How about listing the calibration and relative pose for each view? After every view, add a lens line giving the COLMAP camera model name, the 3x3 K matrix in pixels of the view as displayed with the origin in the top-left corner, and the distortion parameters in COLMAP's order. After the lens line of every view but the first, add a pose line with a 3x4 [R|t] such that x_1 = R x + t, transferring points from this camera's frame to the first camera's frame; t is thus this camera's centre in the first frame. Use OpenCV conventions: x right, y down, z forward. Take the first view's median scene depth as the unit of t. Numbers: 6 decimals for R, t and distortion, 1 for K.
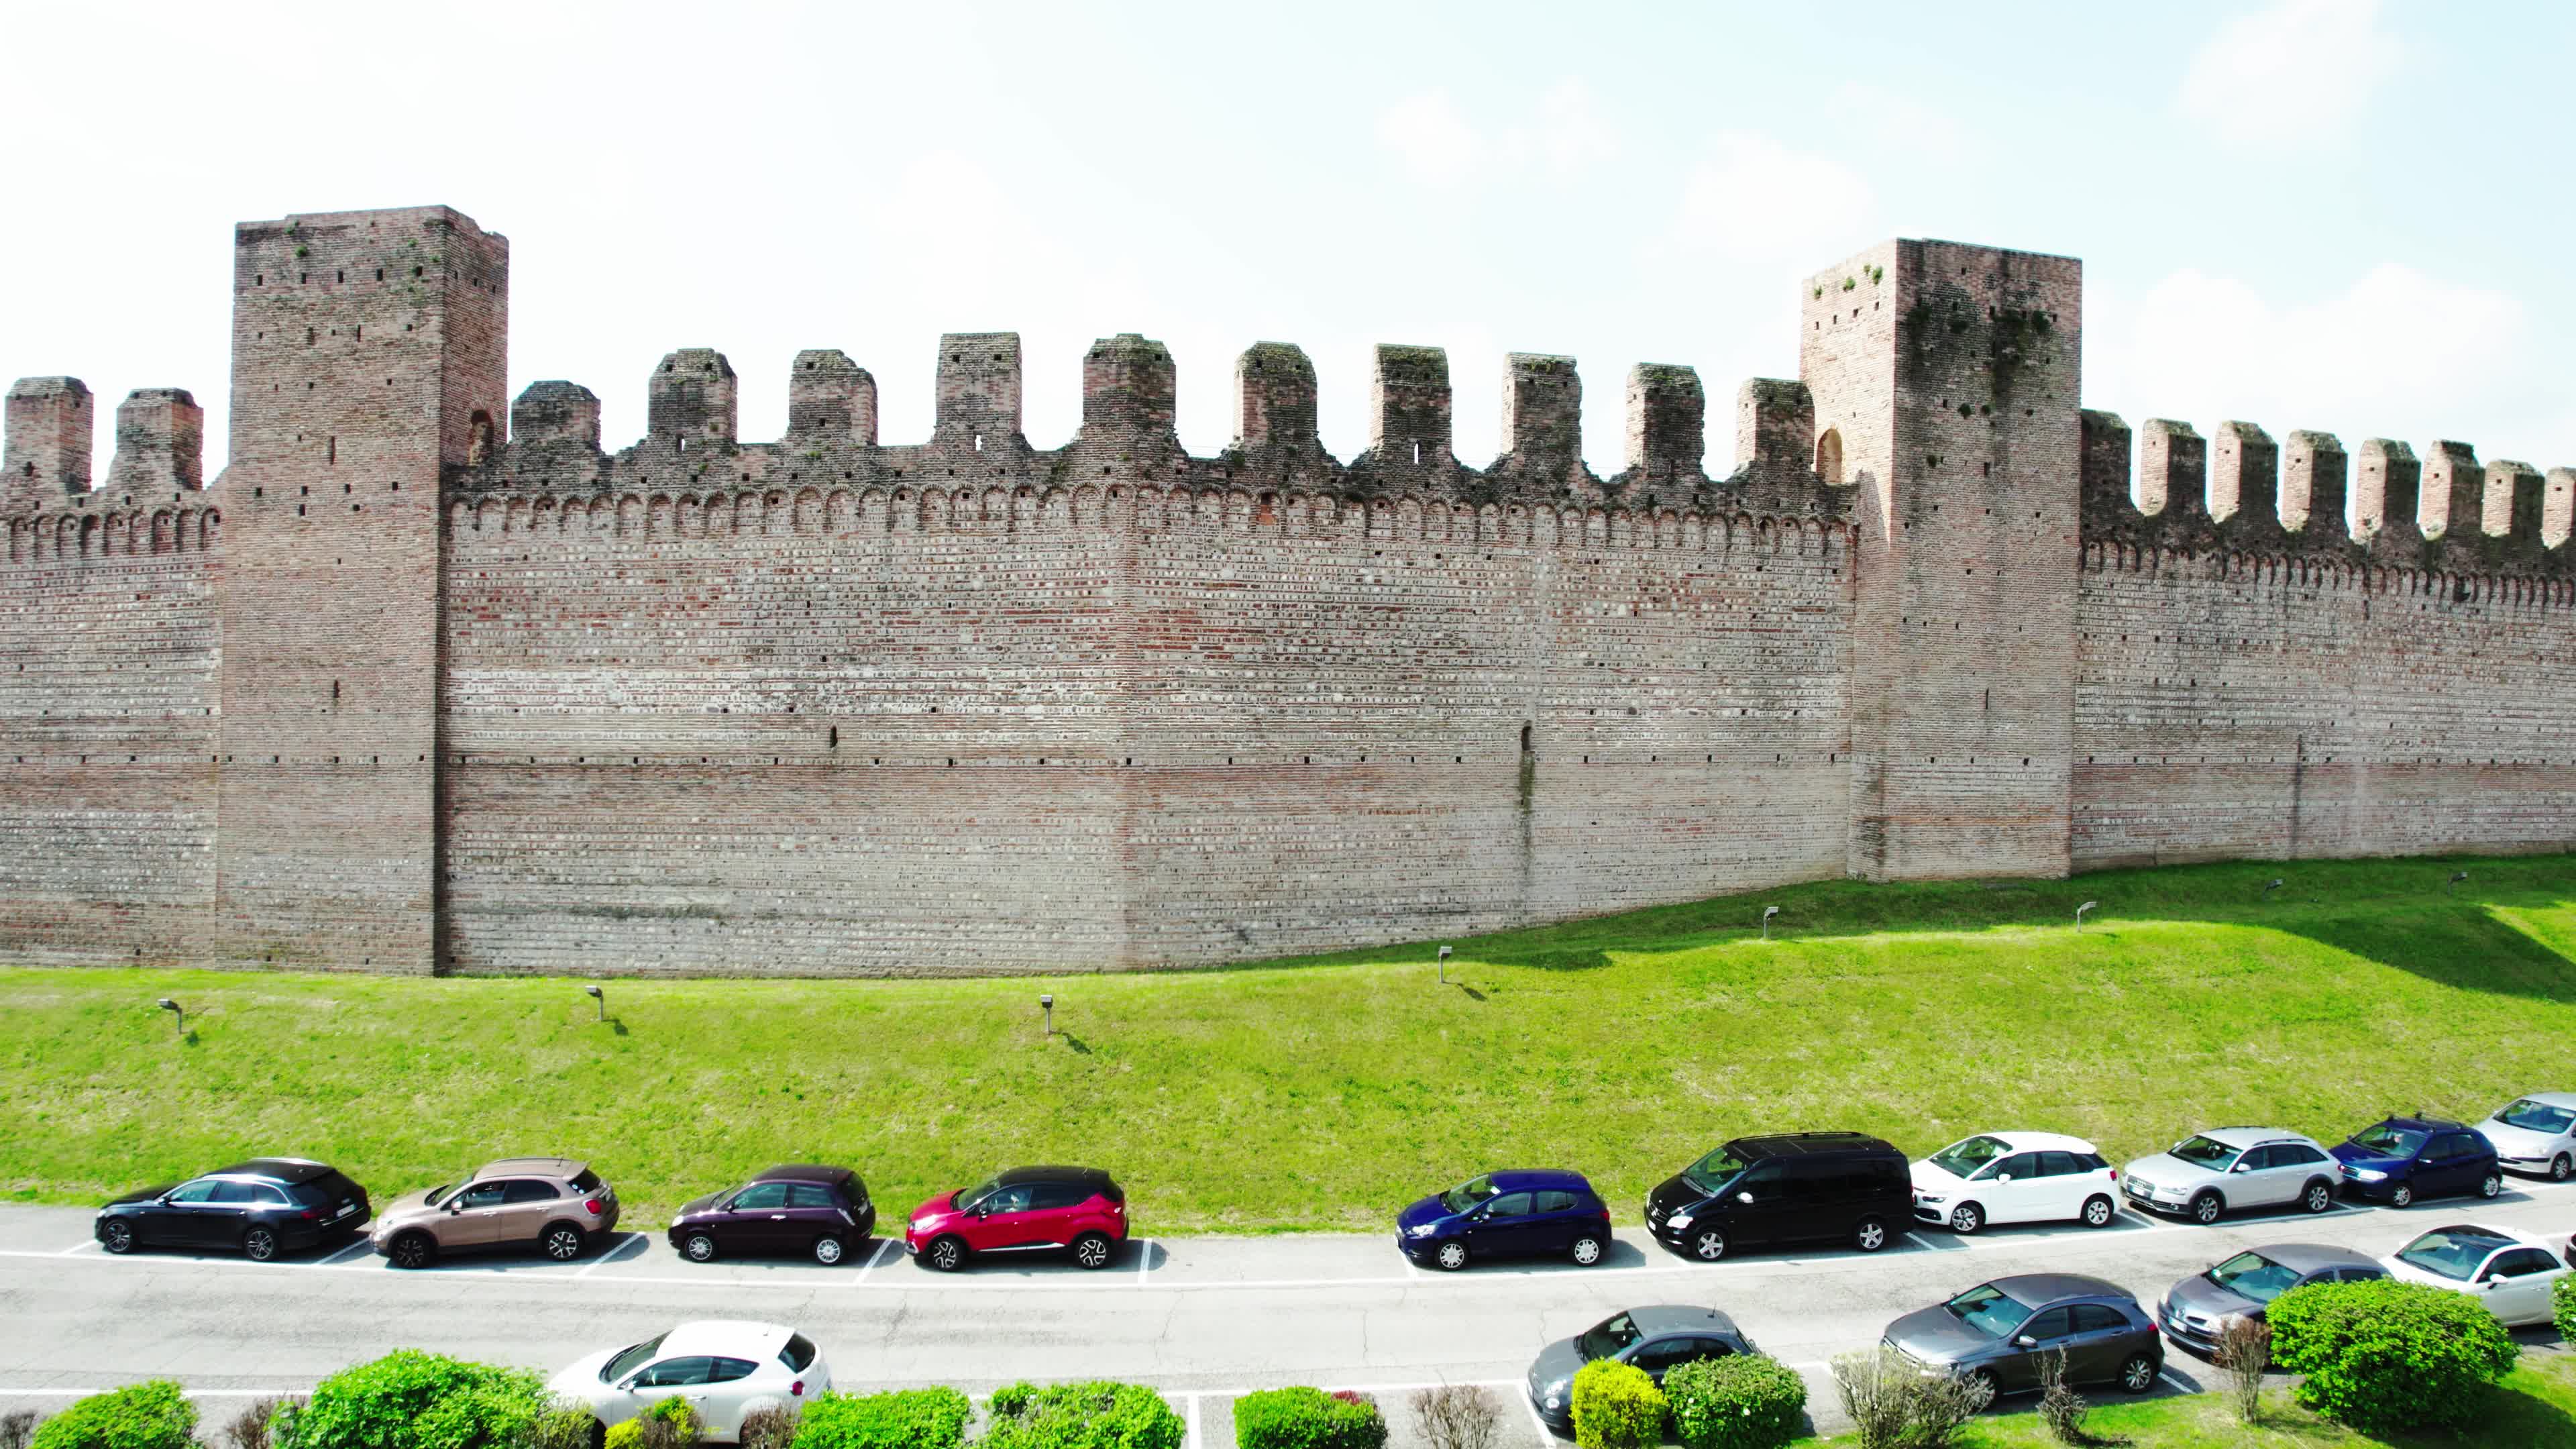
lens RADIAL K [[1642.9, 0, 1286.6], [0, 1642.9, 727.4], [0, 0, 1]] dist [-0.082721, 0.076695]
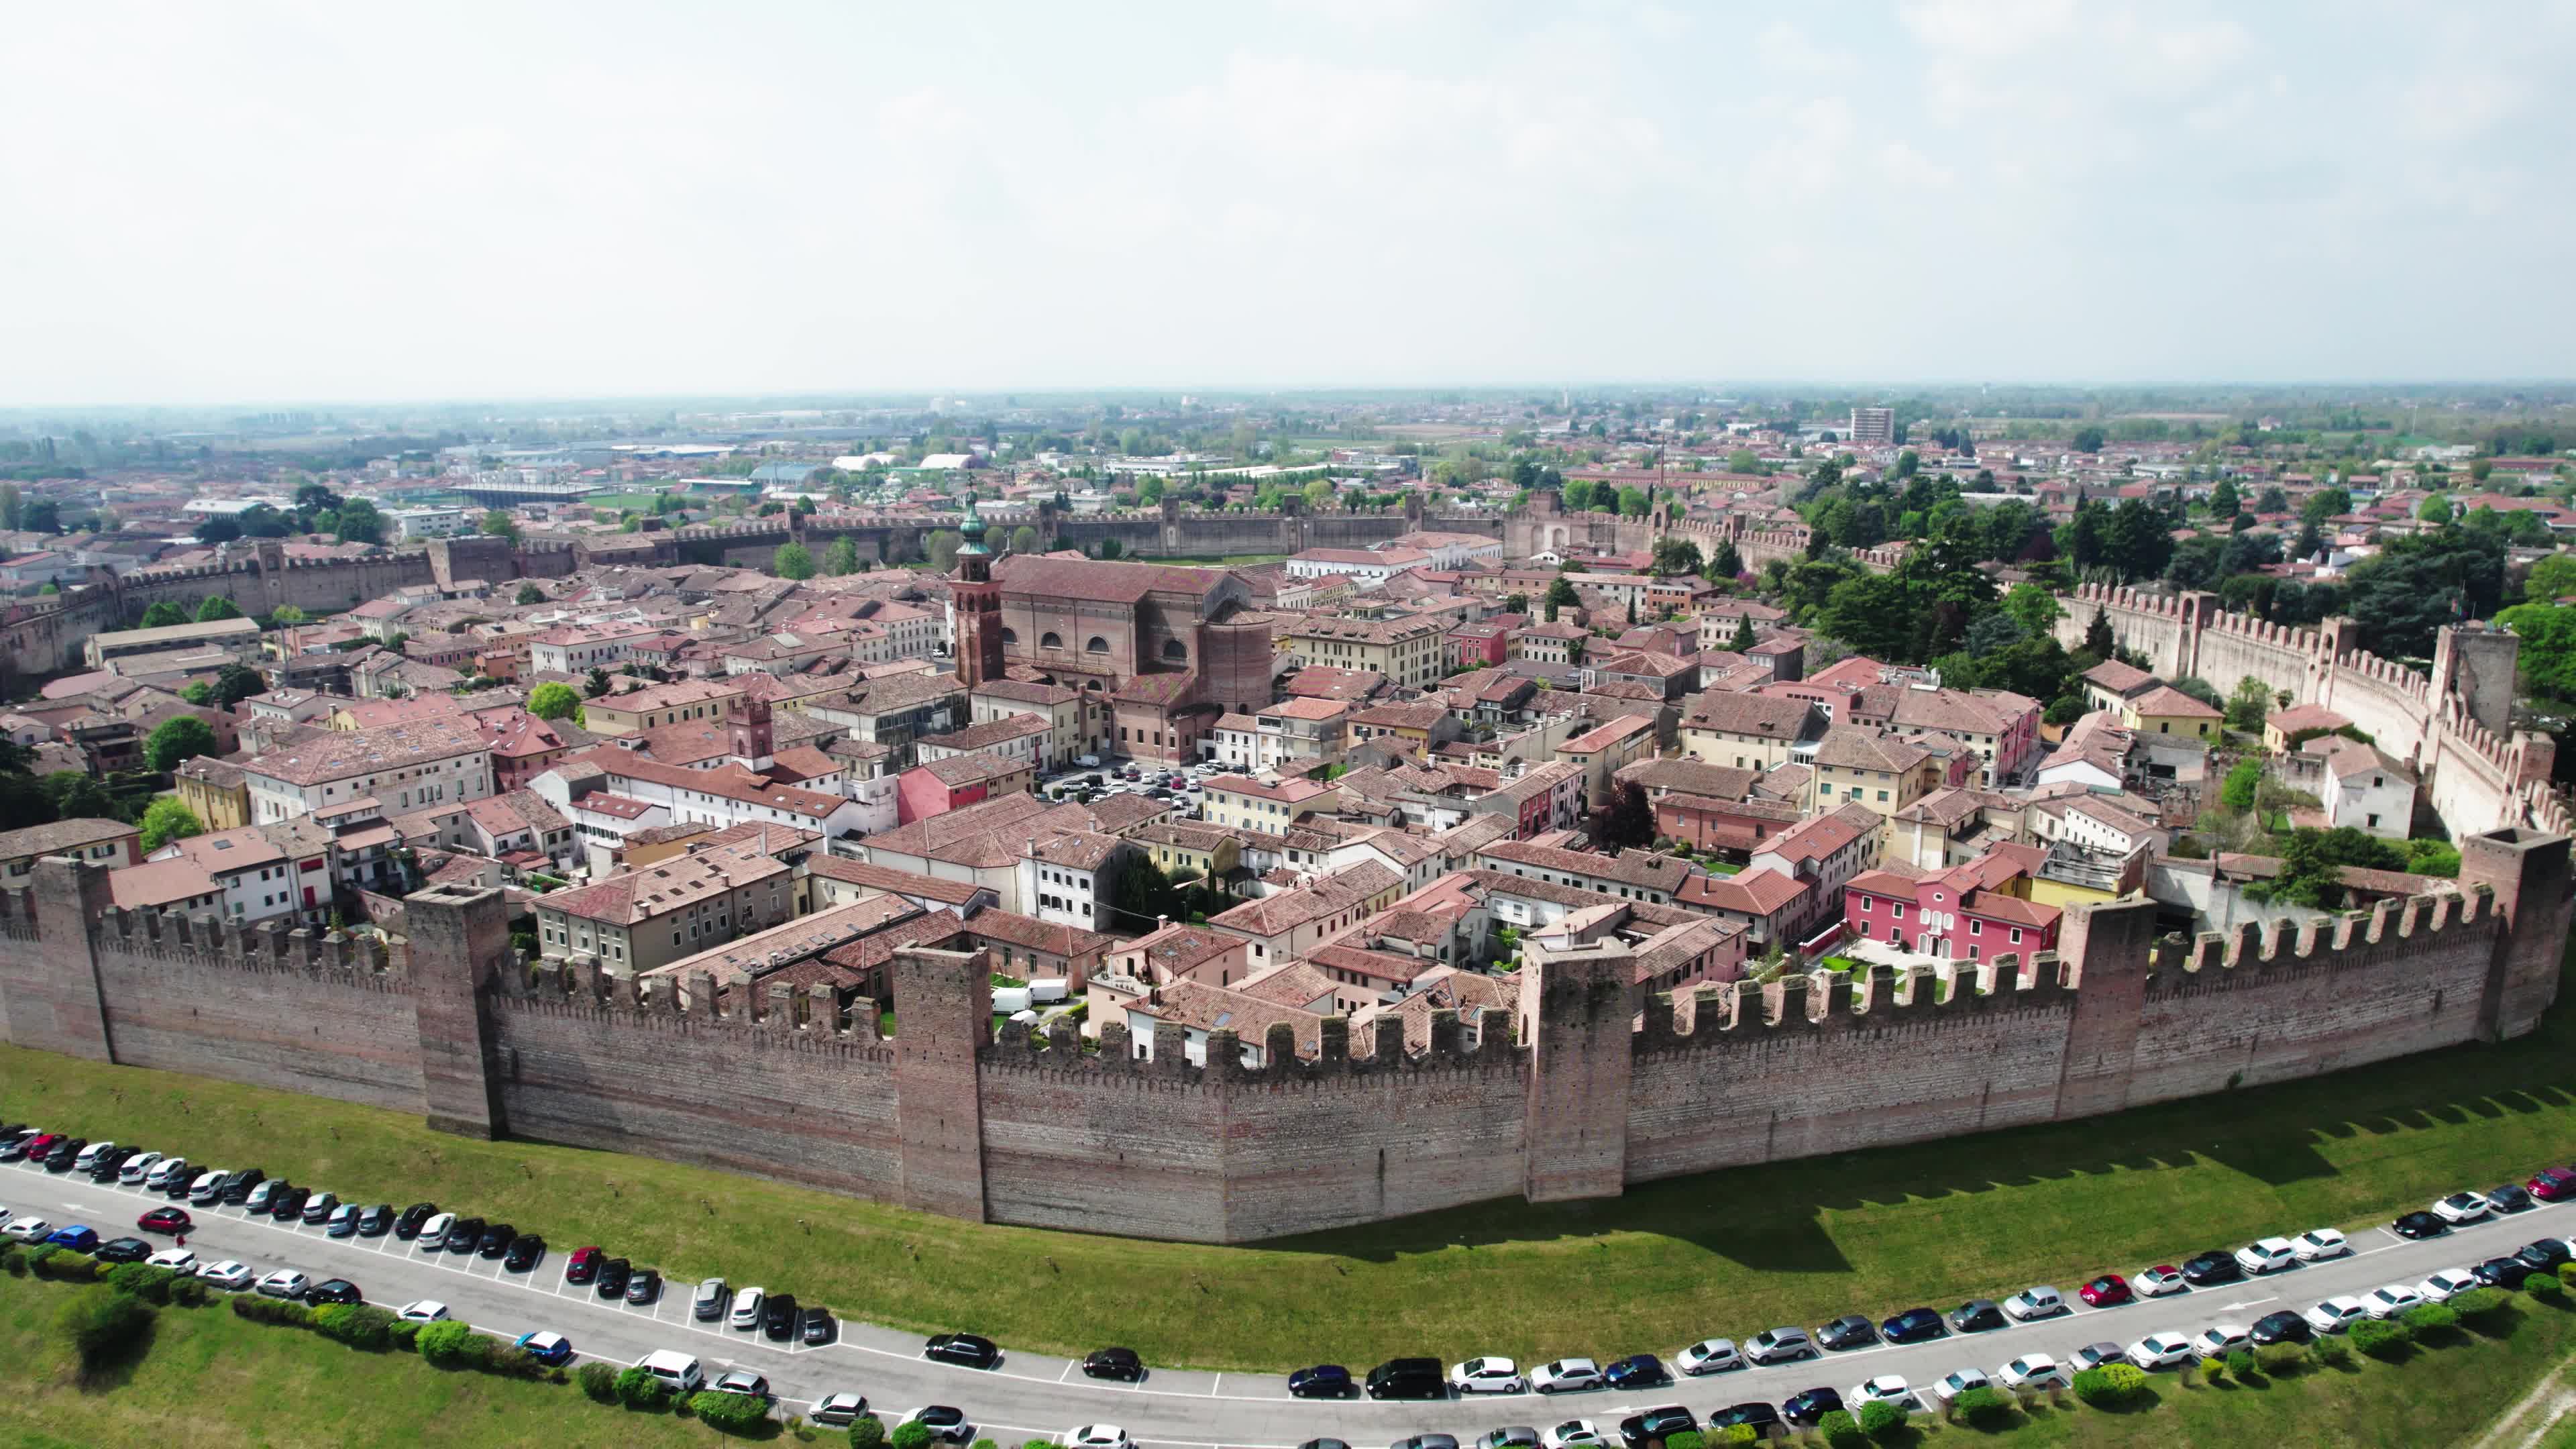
lens RADIAL K [[1642.9, 0, 1286.6], [0, 1642.9, 727.4], [0, 0, 1]] dist [-0.082721, 0.076695]
pose [[0.986661, 0.021353, -0.161385, 0.422081], [0.014625, 0.975725, 0.218509, -1.283372], [0.162133, -0.217955, 0.962397, -1.434139]]
